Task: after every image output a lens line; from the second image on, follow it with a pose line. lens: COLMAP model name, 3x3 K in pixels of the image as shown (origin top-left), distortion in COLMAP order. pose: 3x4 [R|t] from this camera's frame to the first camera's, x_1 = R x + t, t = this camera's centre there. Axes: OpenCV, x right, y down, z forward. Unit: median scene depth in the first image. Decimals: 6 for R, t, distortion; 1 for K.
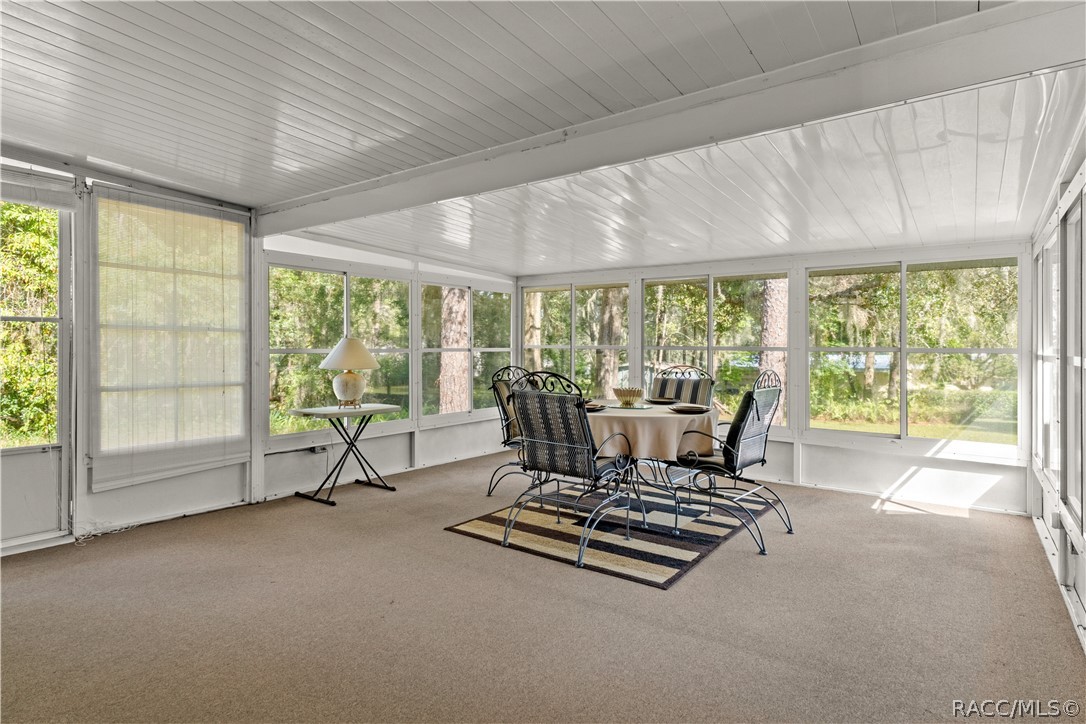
lens RADIAL K [[555.9, 0, 541.5], [0, 555.9, 355.4], [0, 0, 1]] dist [0.000950, -0.000085]
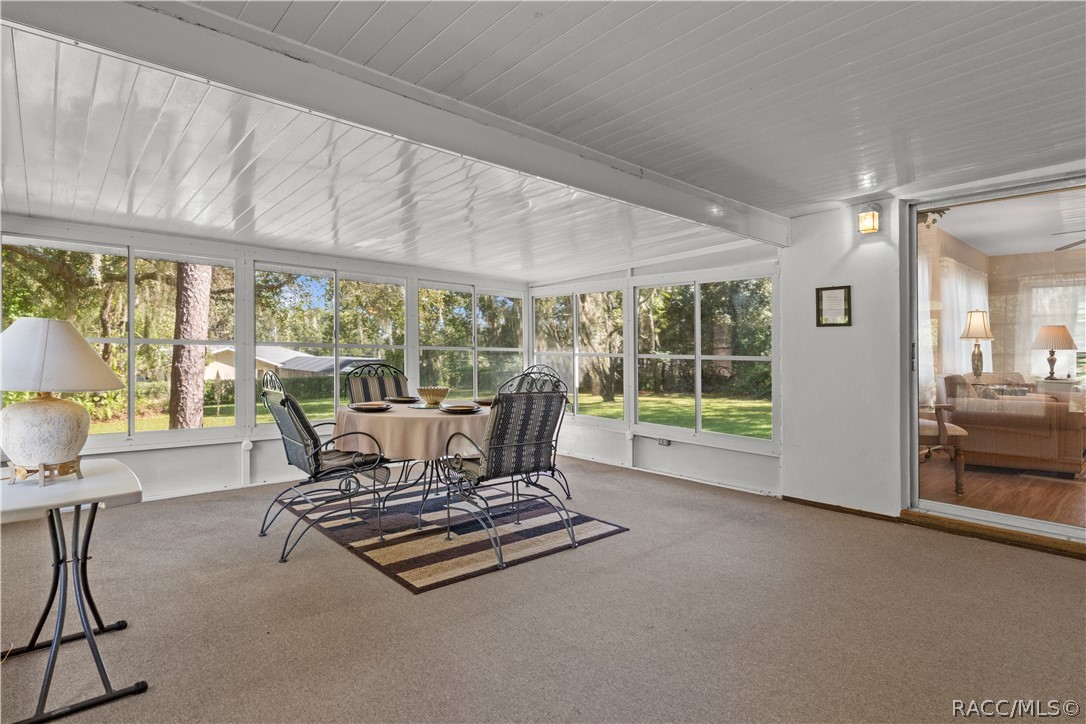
lens RADIAL K [[561.8, 0, 536.7], [0, 561.8, 350.0], [0, 0, 1]] dist [0.001040, -0.000121]
pose [[0.228979, 0.000131, 0.973431, -0.869160], [-0.003900, 0.999992, 0.000783, -0.003555], [-0.973424, -0.003975, 0.228977, 0.703422]]
